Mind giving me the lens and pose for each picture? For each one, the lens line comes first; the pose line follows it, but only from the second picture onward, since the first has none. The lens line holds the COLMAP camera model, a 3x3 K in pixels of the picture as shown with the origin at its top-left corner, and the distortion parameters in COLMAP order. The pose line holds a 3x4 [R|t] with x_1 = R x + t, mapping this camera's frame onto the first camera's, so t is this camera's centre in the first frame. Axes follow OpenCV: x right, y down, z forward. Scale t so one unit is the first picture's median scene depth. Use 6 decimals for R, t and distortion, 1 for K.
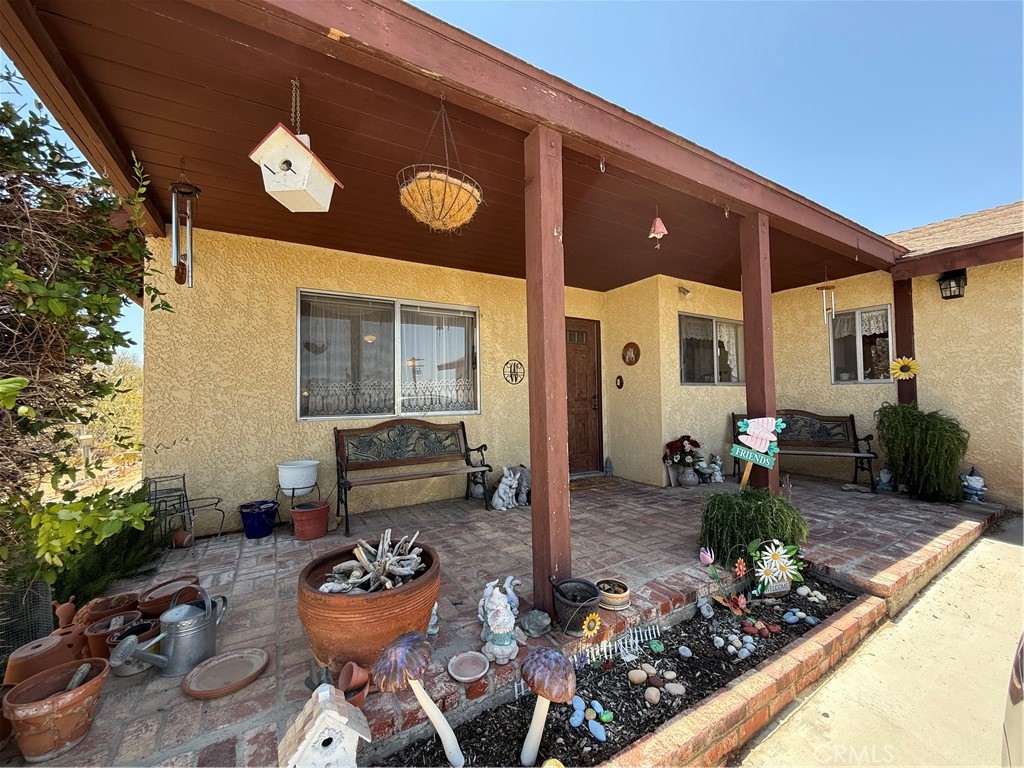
lens RADIAL K [[408.1, 0, 514.5], [0, 408.1, 383.1], [0, 0, 1]] dist [-0.000872, 0.000789]
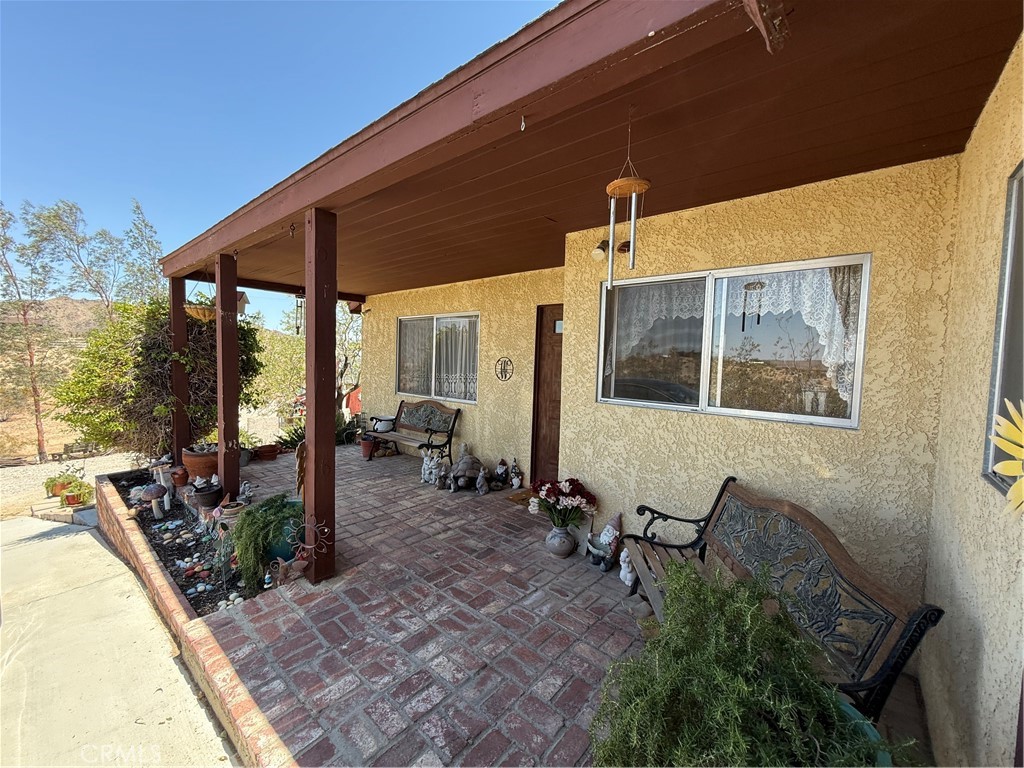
lens RADIAL K [[408.1, 0, 512.8], [0, 408.1, 382.6], [0, 0, 1]] dist [-0.000872, 0.000789]
pose [[0.318797, 0.078539, -0.944563, 1.134860], [-0.002027, 0.996615, 0.082183, -0.090143], [0.947821, -0.024286, 0.317877, 0.806969]]
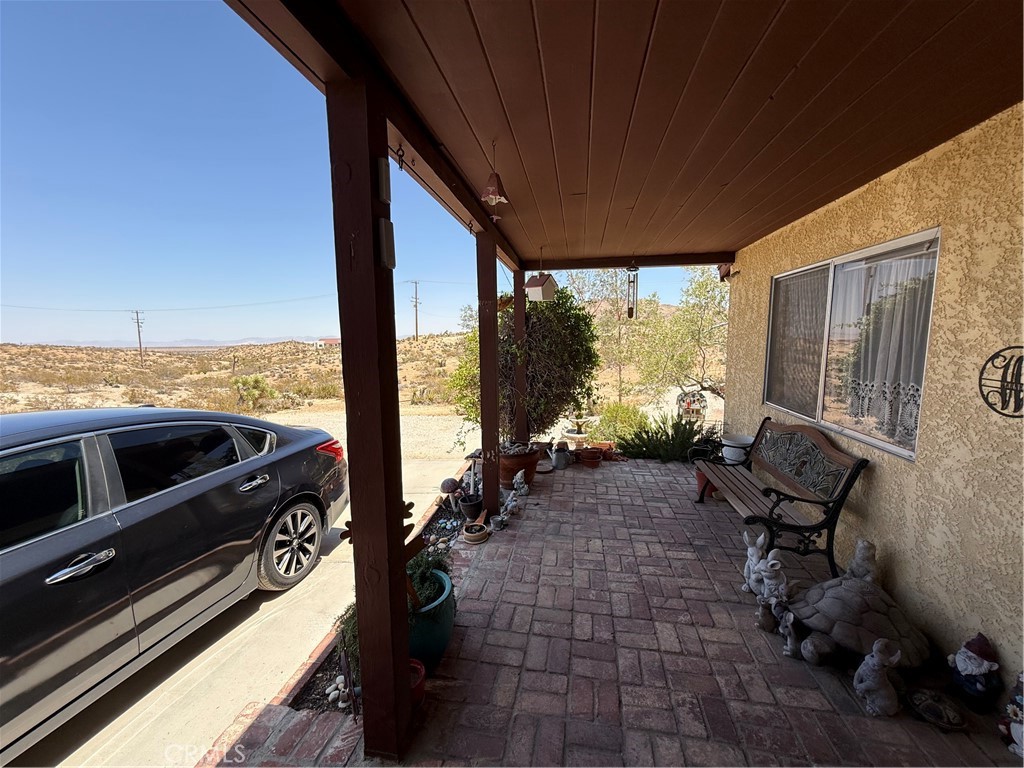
lens RADIAL K [[408.1, 0, 513.9], [0, 408.1, 381.9], [0, 0, 1]] dist [-0.000872, 0.000789]
pose [[-0.643987, 0.114152, -0.756472, 0.620697], [0.050906, 0.993008, 0.106509, -0.099936], [0.763341, 0.030082, -0.645295, 1.045575]]
